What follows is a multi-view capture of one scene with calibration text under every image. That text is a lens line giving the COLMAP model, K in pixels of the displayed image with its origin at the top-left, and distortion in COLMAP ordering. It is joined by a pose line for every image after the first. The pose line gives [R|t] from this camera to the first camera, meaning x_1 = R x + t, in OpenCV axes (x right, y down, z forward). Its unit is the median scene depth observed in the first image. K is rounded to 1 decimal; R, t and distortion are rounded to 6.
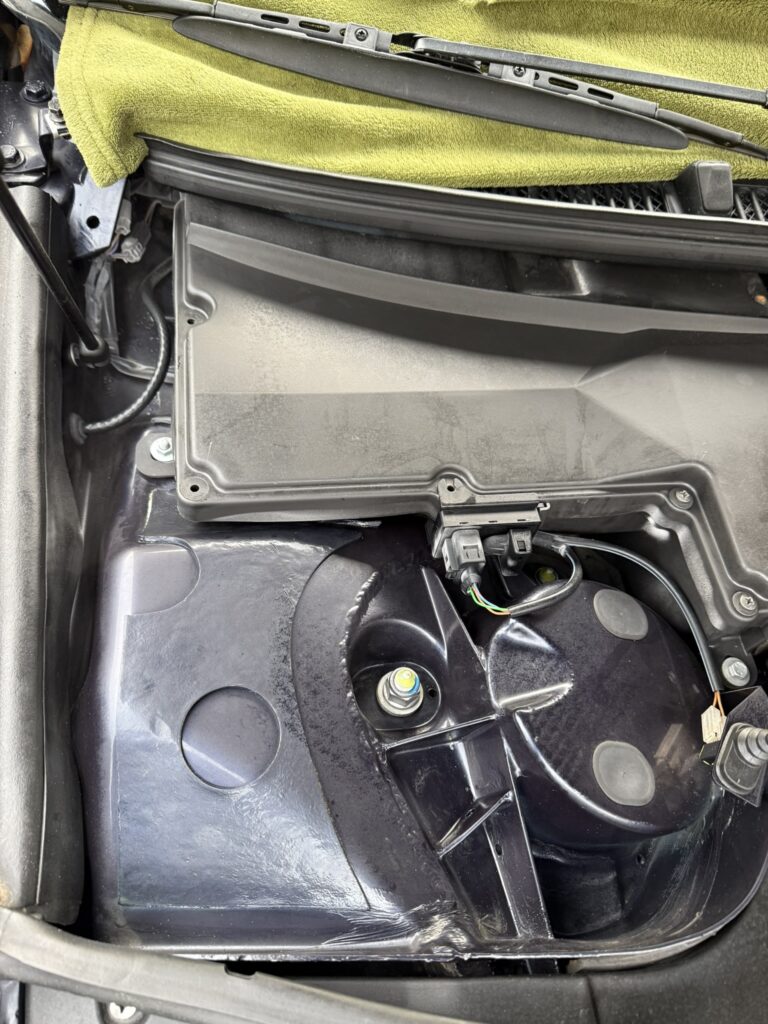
lens RADIAL K [[716.0, 0, 379.1], [0, 716.0, 513.7], [0, 0, 1]] dist [0.021897, -0.025803]
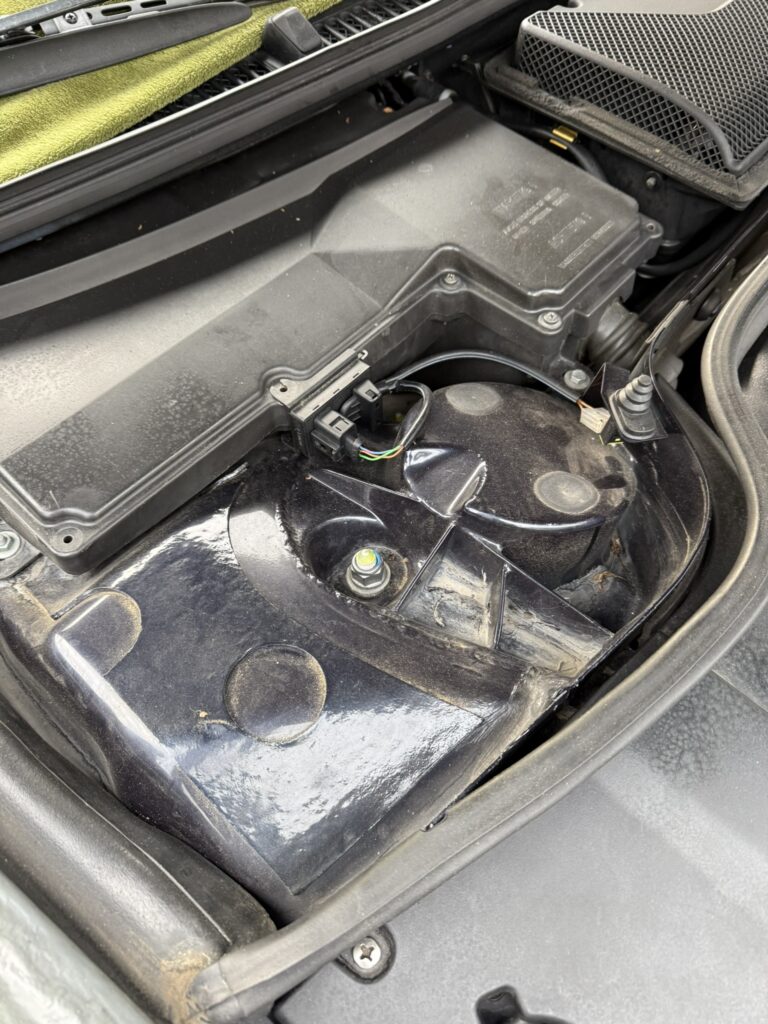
lens RADIAL K [[716.0, 0, 384.0], [0, 716.0, 509.9], [0, 0, 1]] dist [0.021897, -0.025803]
pose [[0.750391, -0.611814, 0.250195, -0.150449], [0.608579, 0.787202, 0.099718, 0.083334], [-0.257963, 0.077436, 0.963047, -0.007727]]
